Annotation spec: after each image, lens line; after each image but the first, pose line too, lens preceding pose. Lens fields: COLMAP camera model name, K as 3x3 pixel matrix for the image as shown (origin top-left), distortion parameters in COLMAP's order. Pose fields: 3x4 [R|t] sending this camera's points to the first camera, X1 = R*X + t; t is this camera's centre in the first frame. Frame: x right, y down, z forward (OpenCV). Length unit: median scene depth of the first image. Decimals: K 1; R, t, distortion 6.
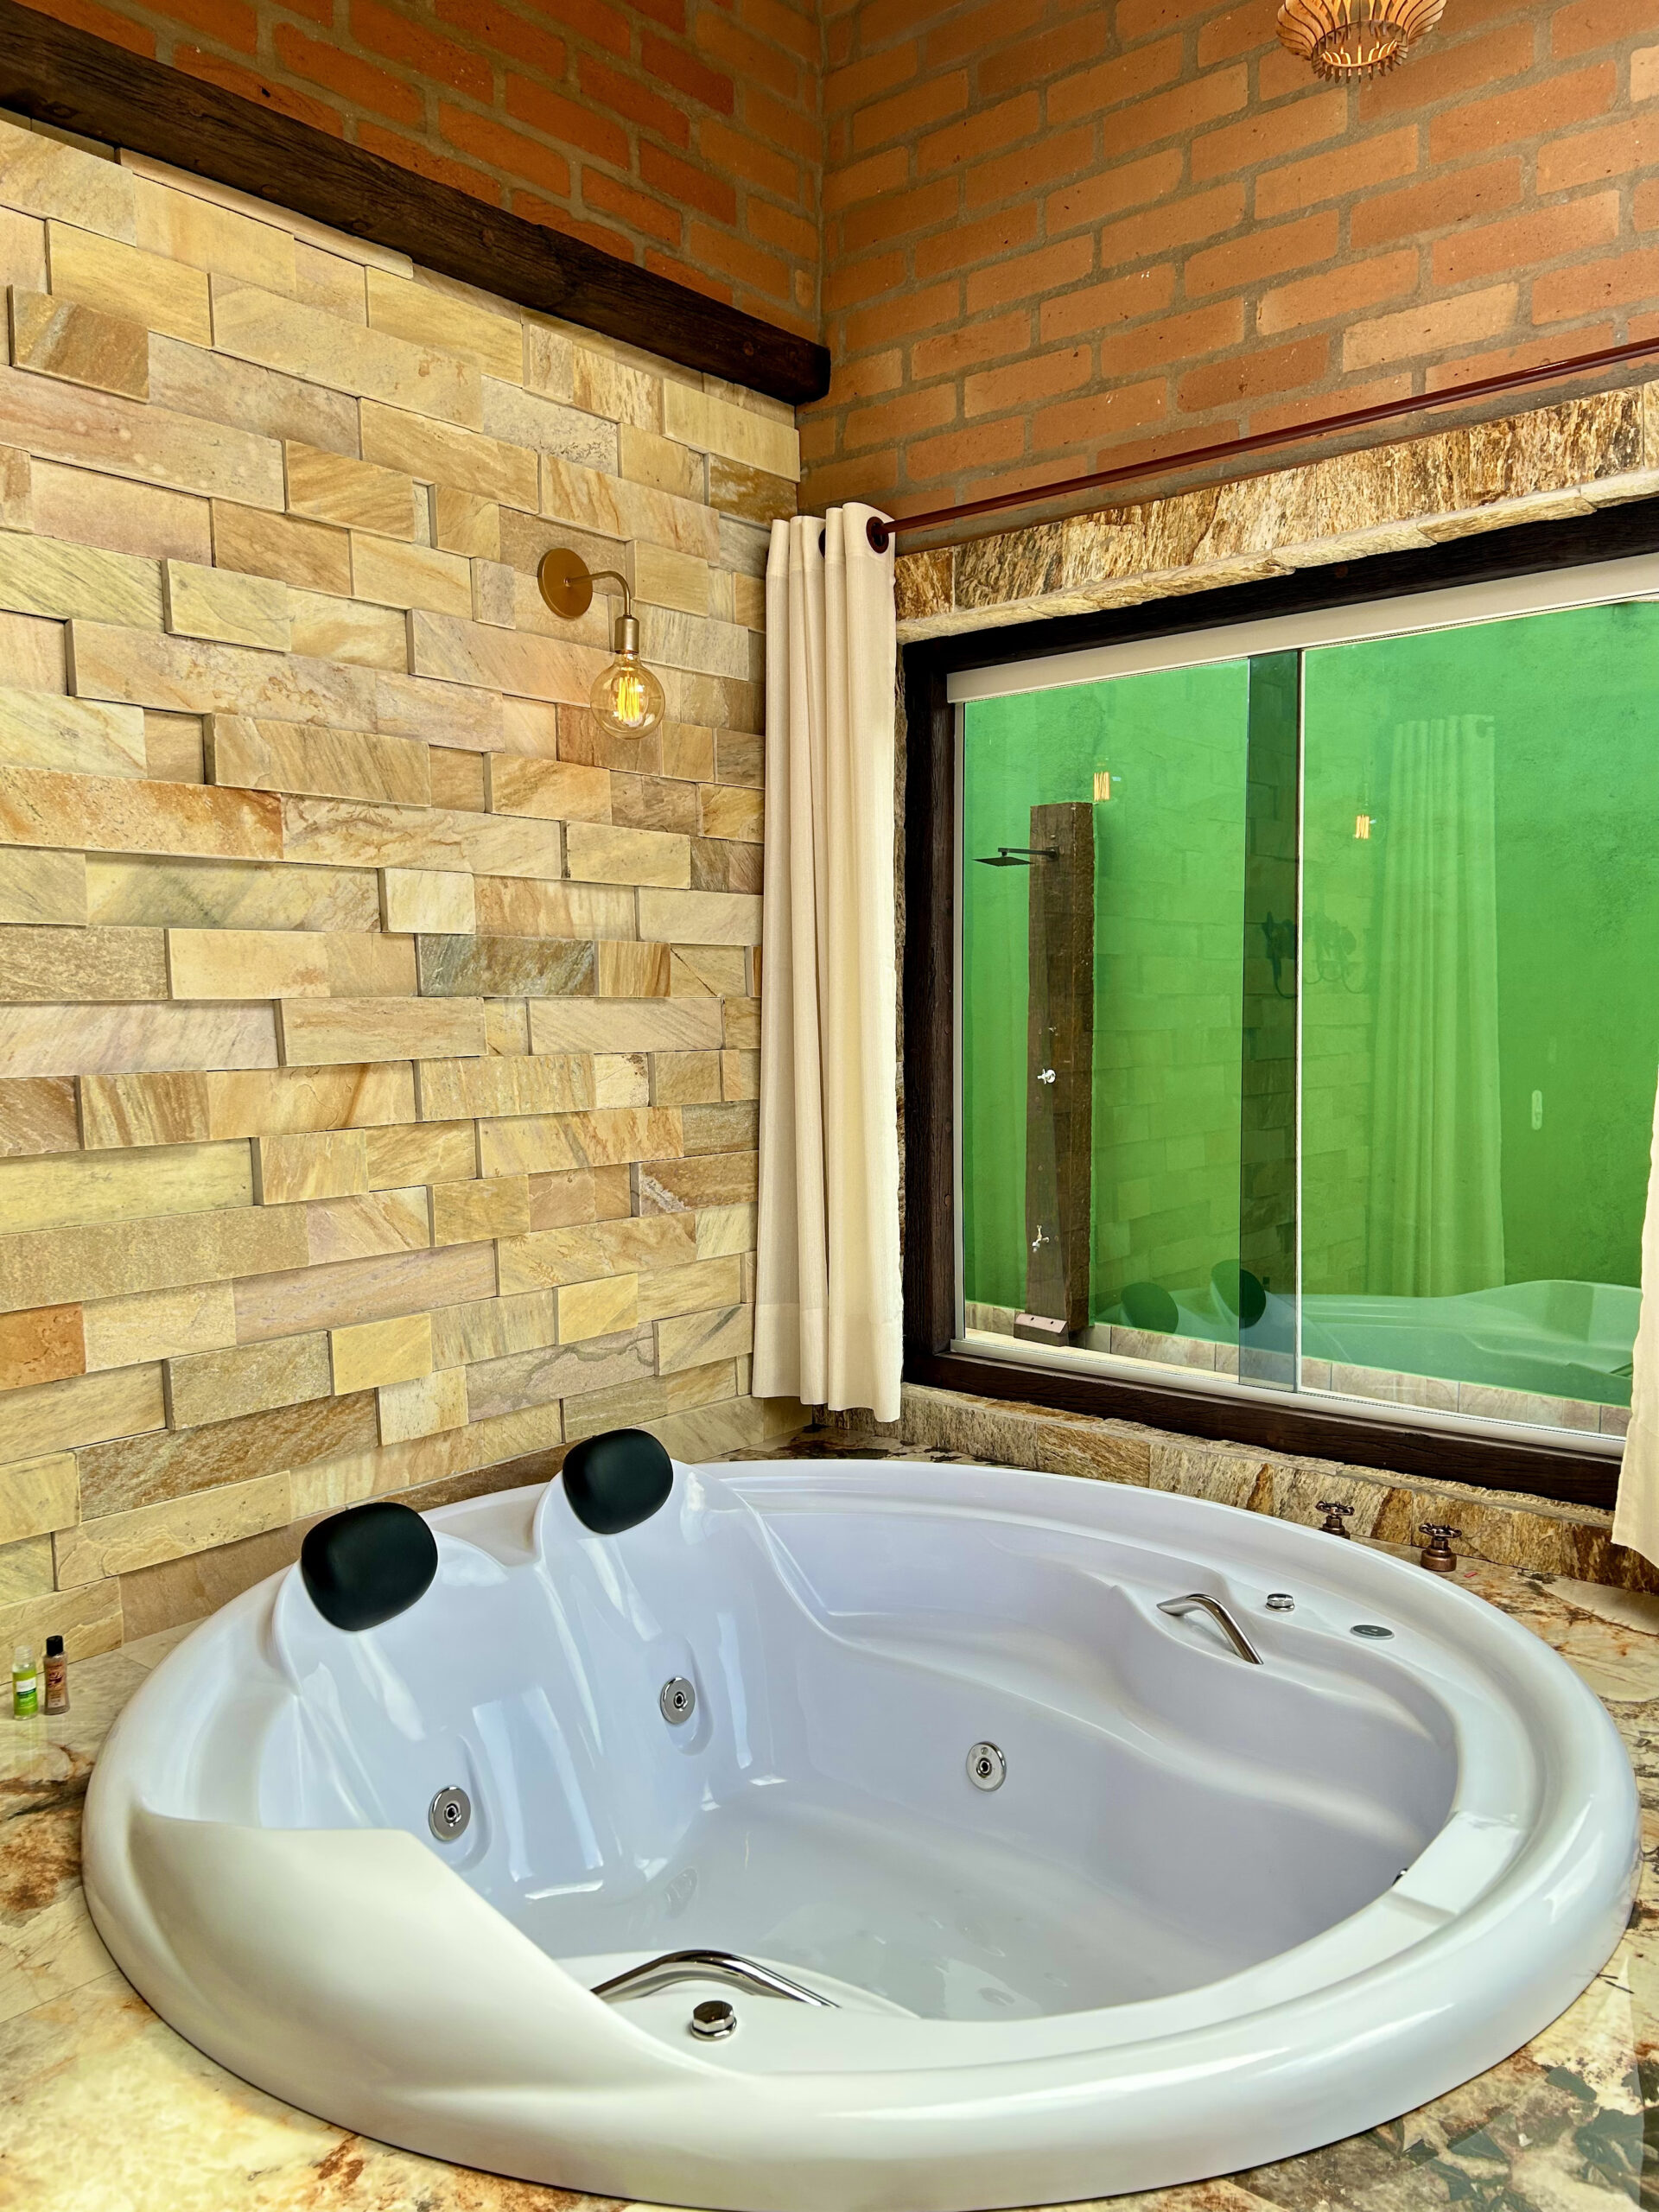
lens RADIAL K [[1672.4, 0, 818.1], [0, 1672.4, 1113.4], [0, 0, 1]] dist [0.052036, -0.055588]
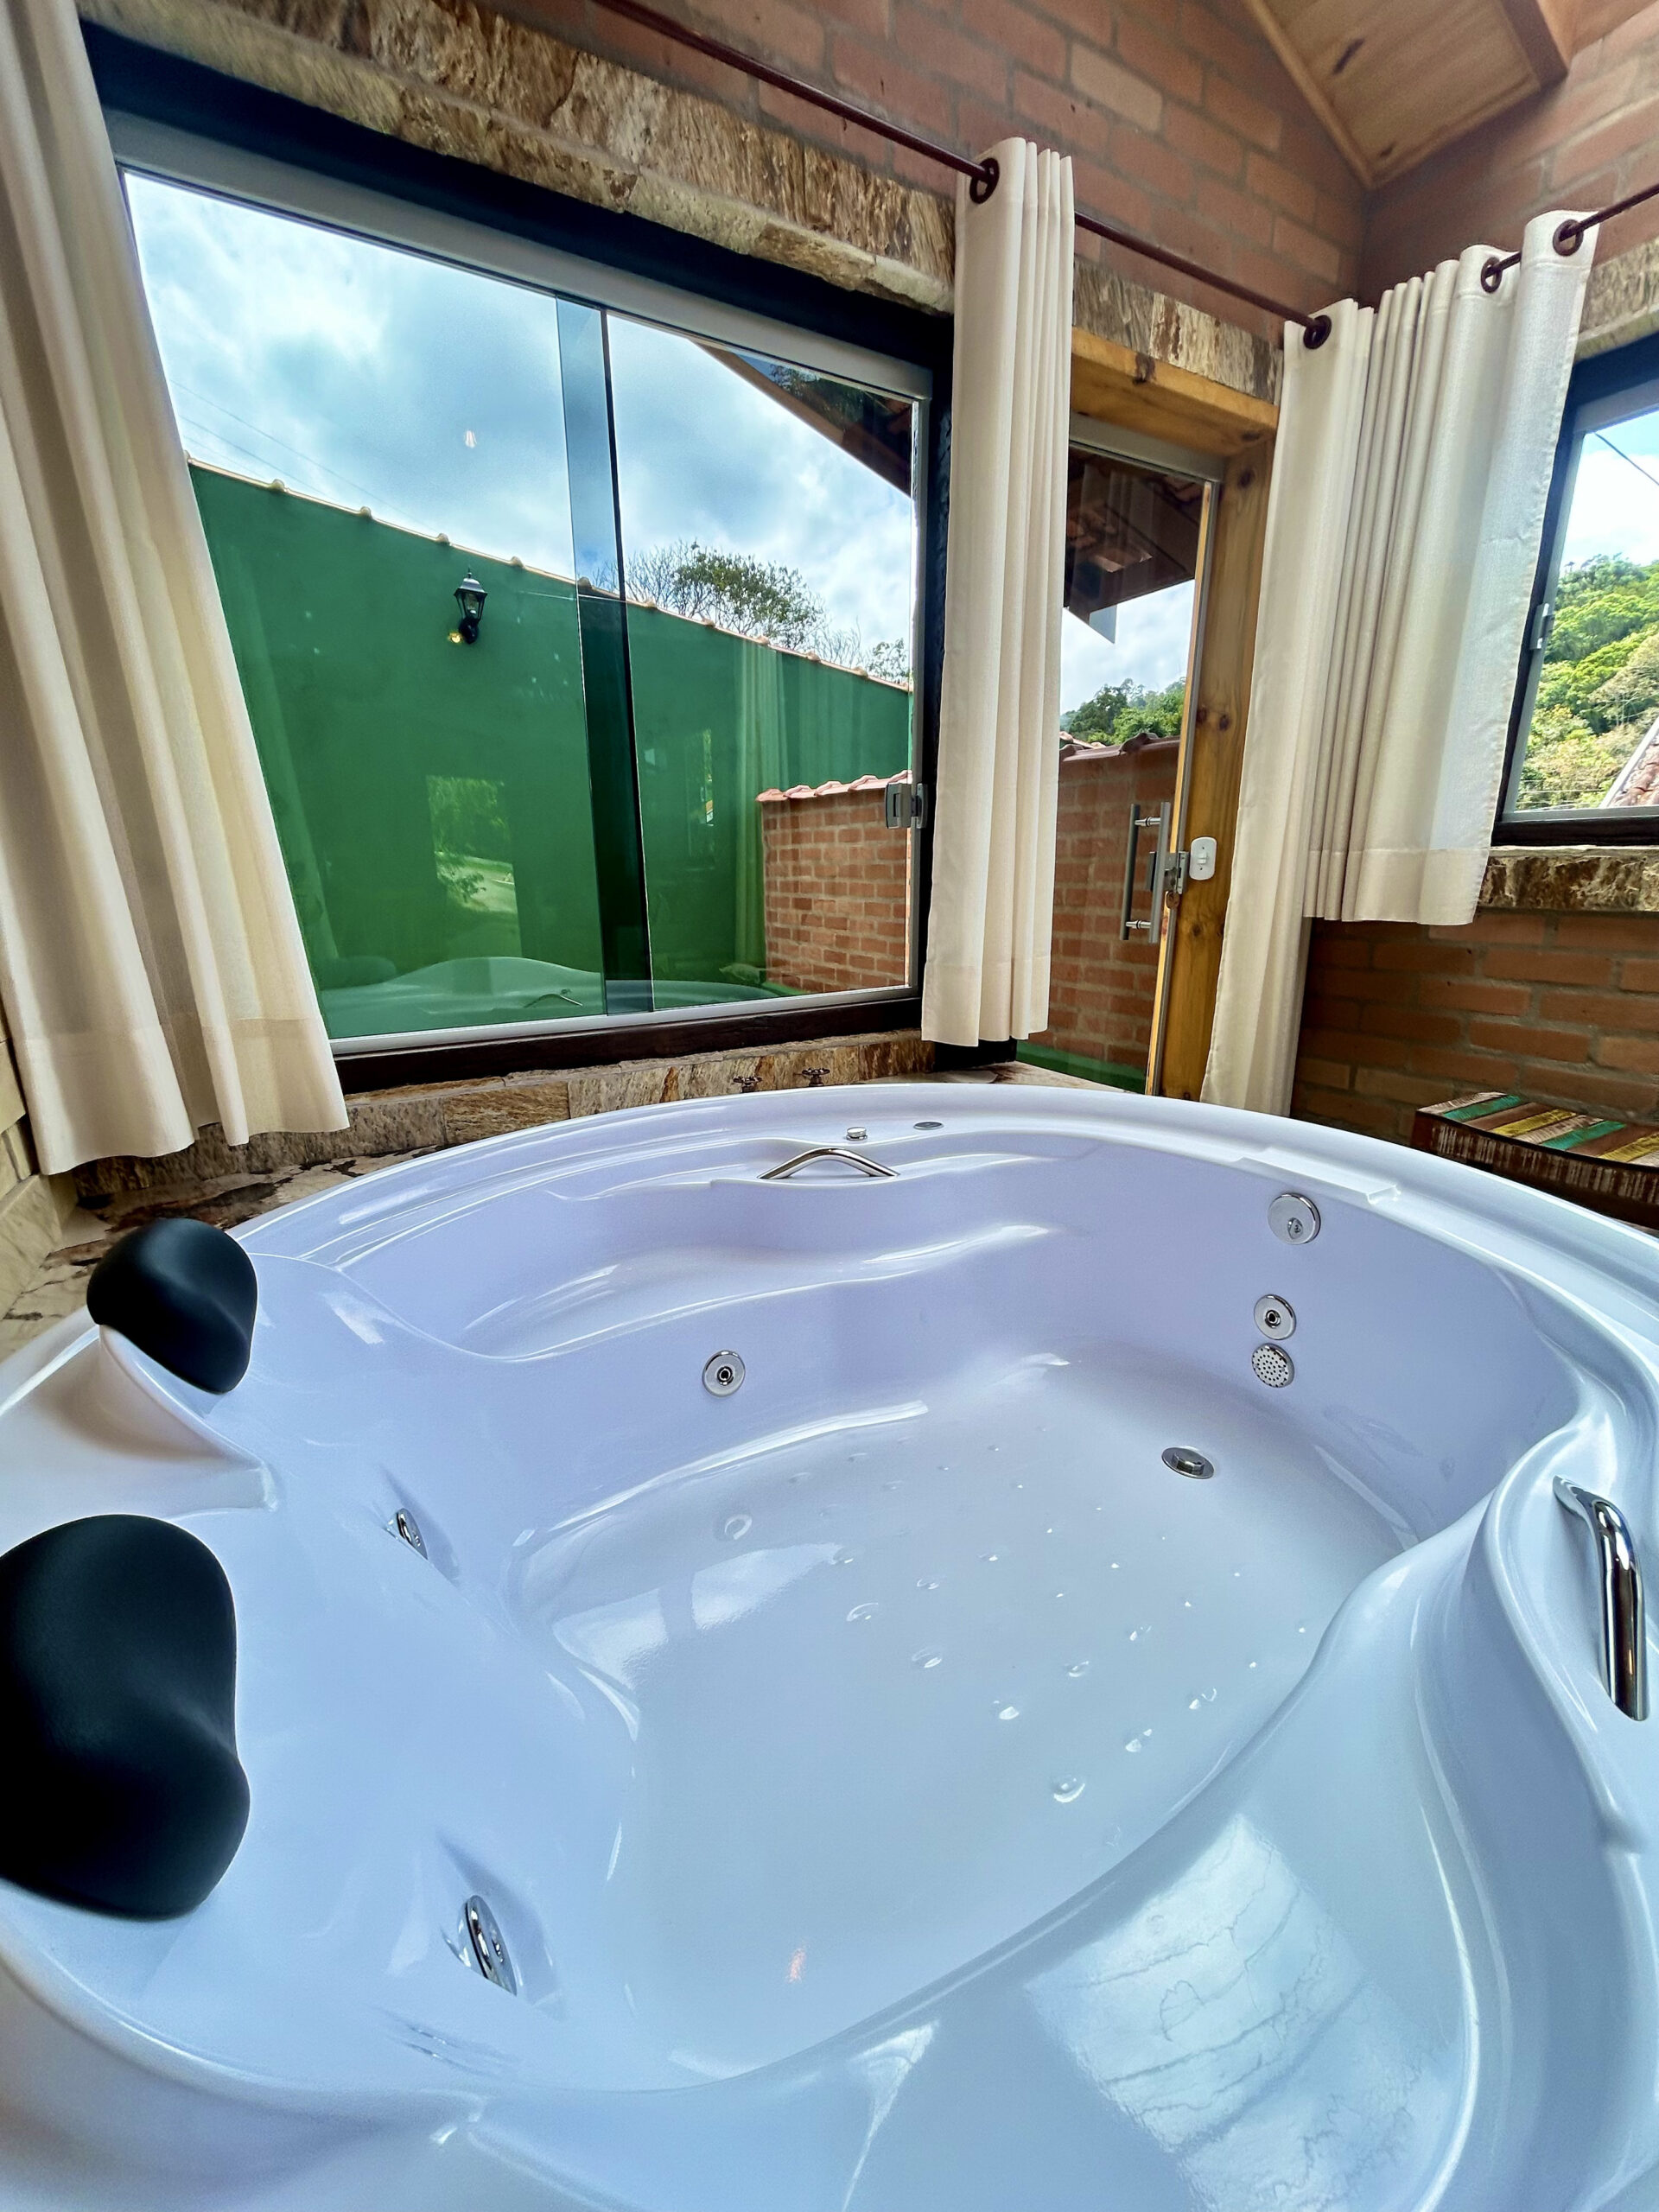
lens RADIAL K [[892.1, 0, 828.1], [0, 892.1, 1111.7], [0, 0, 1]] dist [-0.002326, -0.000221]
pose [[0.336438, -0.243657, 0.909638, -0.327229], [0.071236, 0.969764, 0.233415, 0.103303], [-0.939007, -0.013731, 0.343623, 0.725085]]
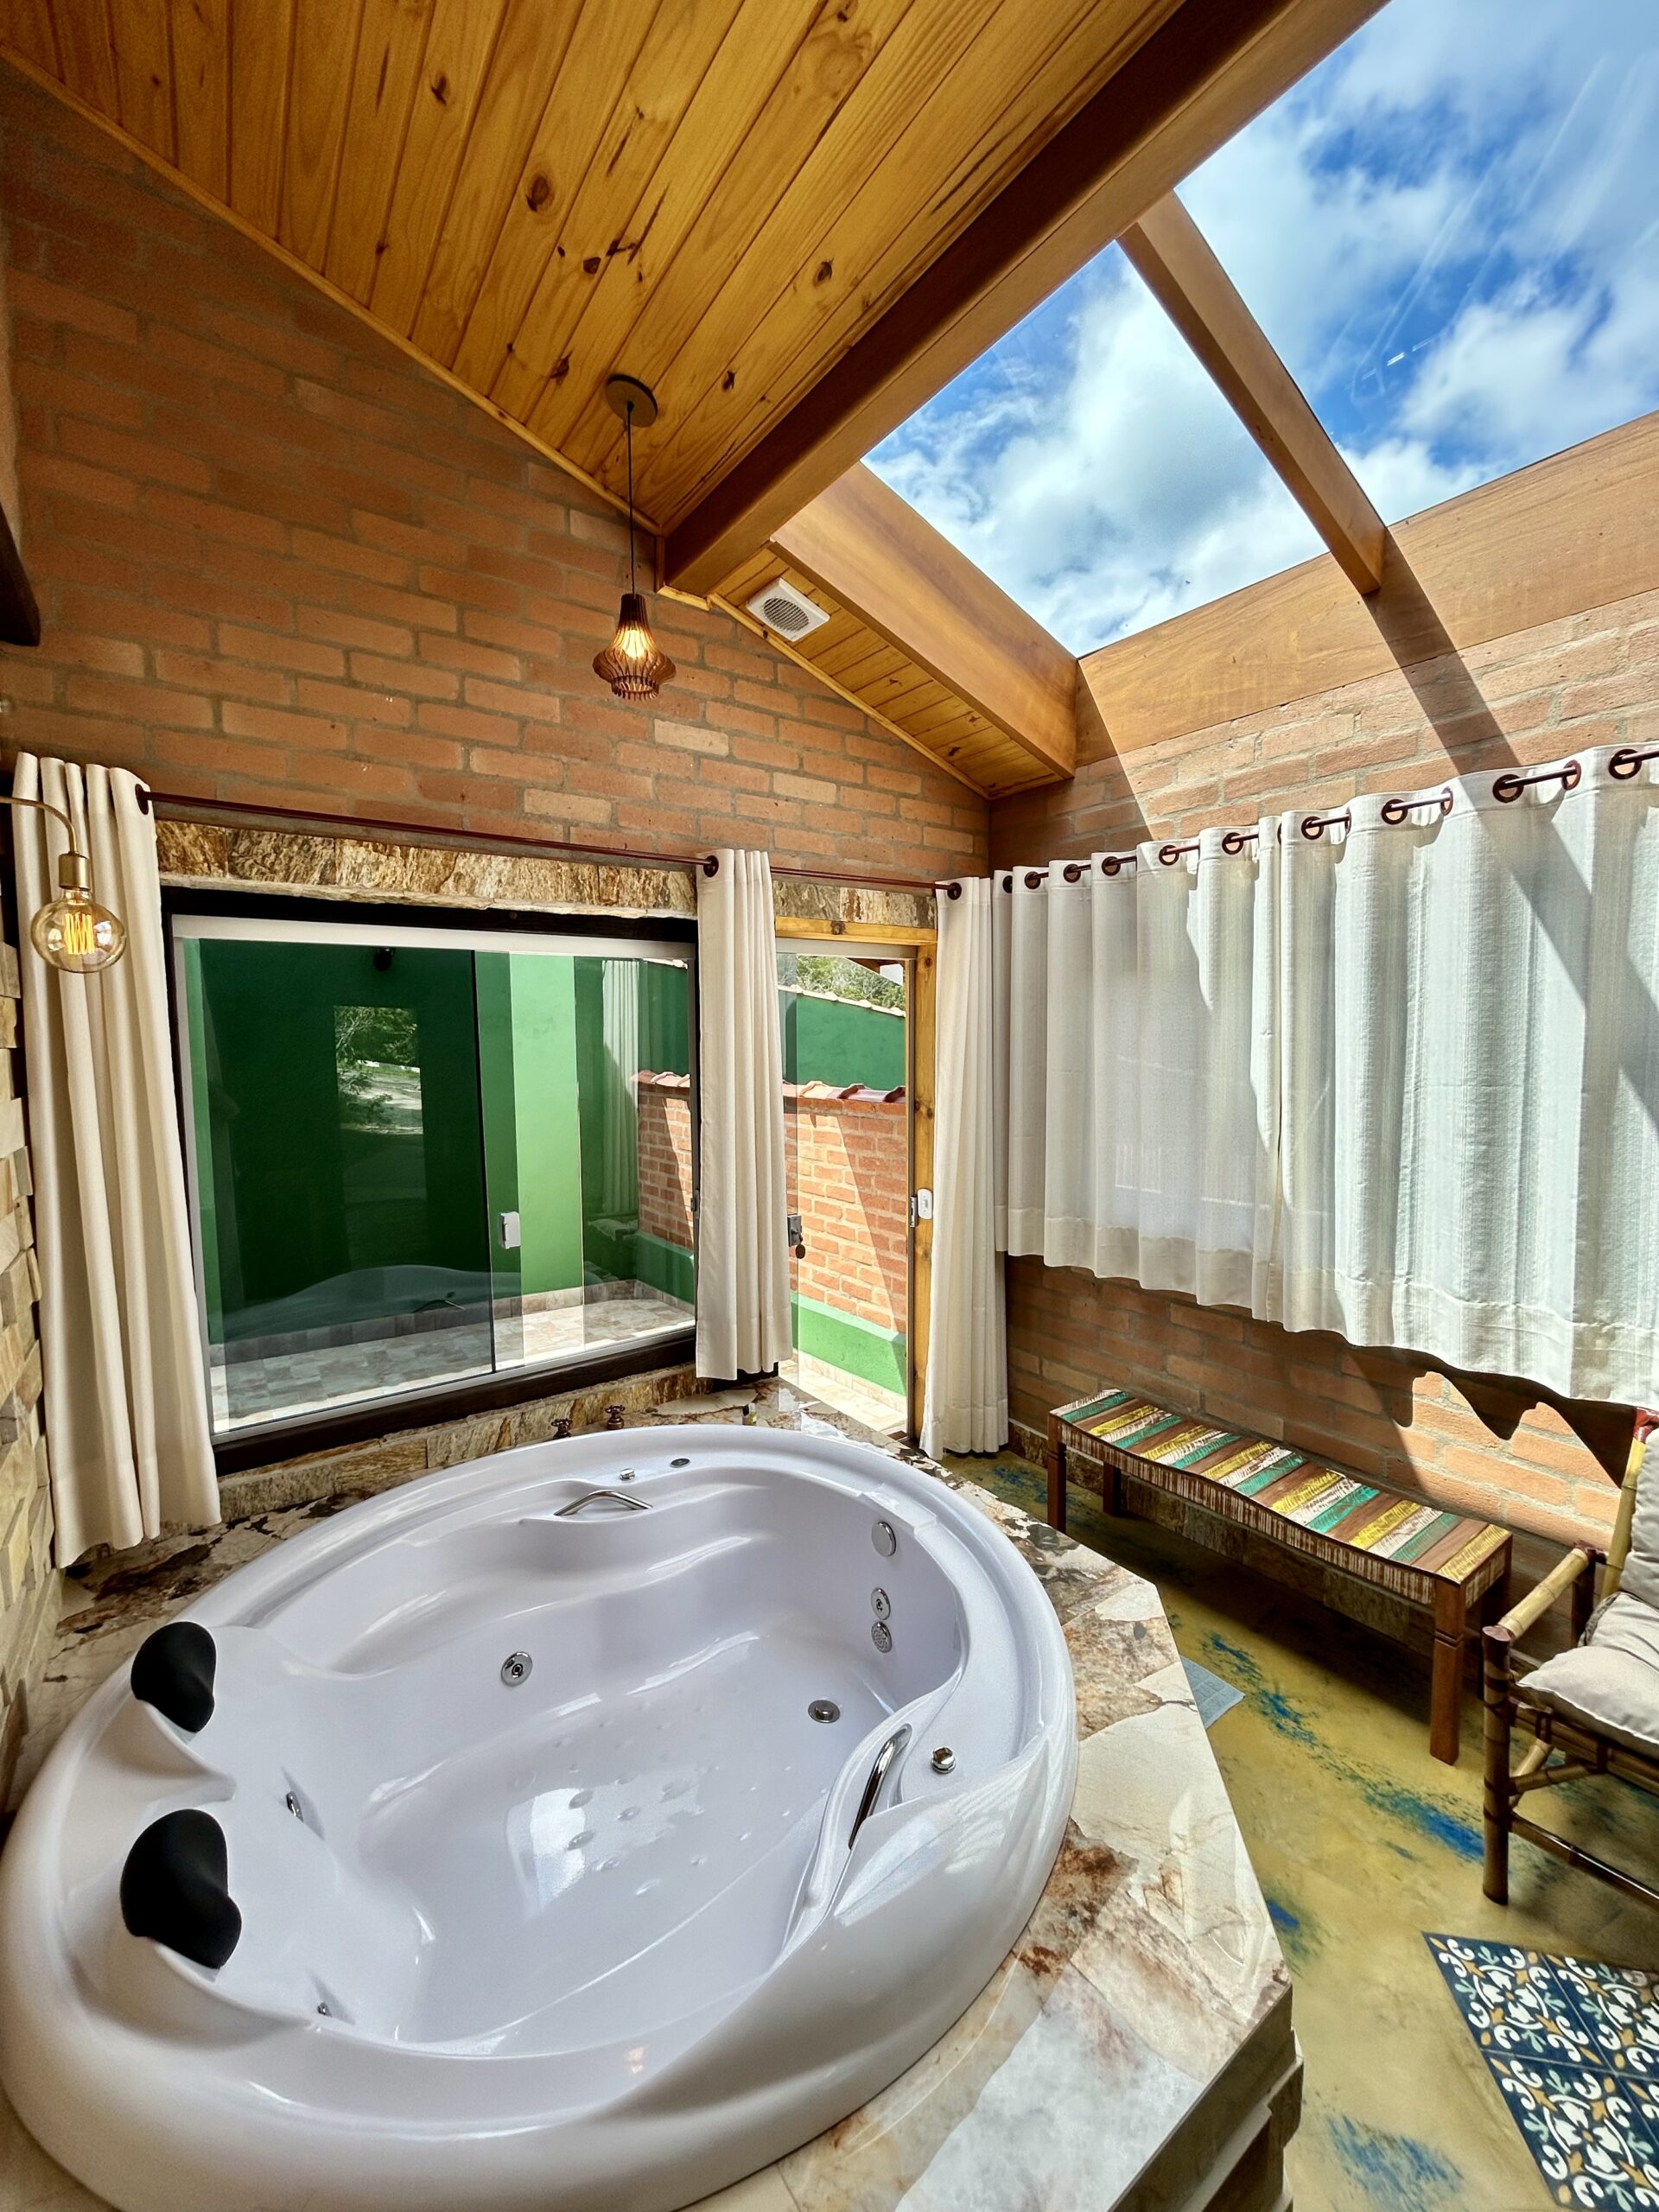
lens RADIAL K [[890.7, 0, 826.7], [0, 890.7, 1109.3], [0, 0, 1]] dist [-0.003397, 0.000164]
pose [[0.243497, -0.069903, 0.967379, -0.569036], [0.076747, 0.995661, 0.052629, -0.144593], [-0.966860, 0.061429, 0.247806, 0.468809]]
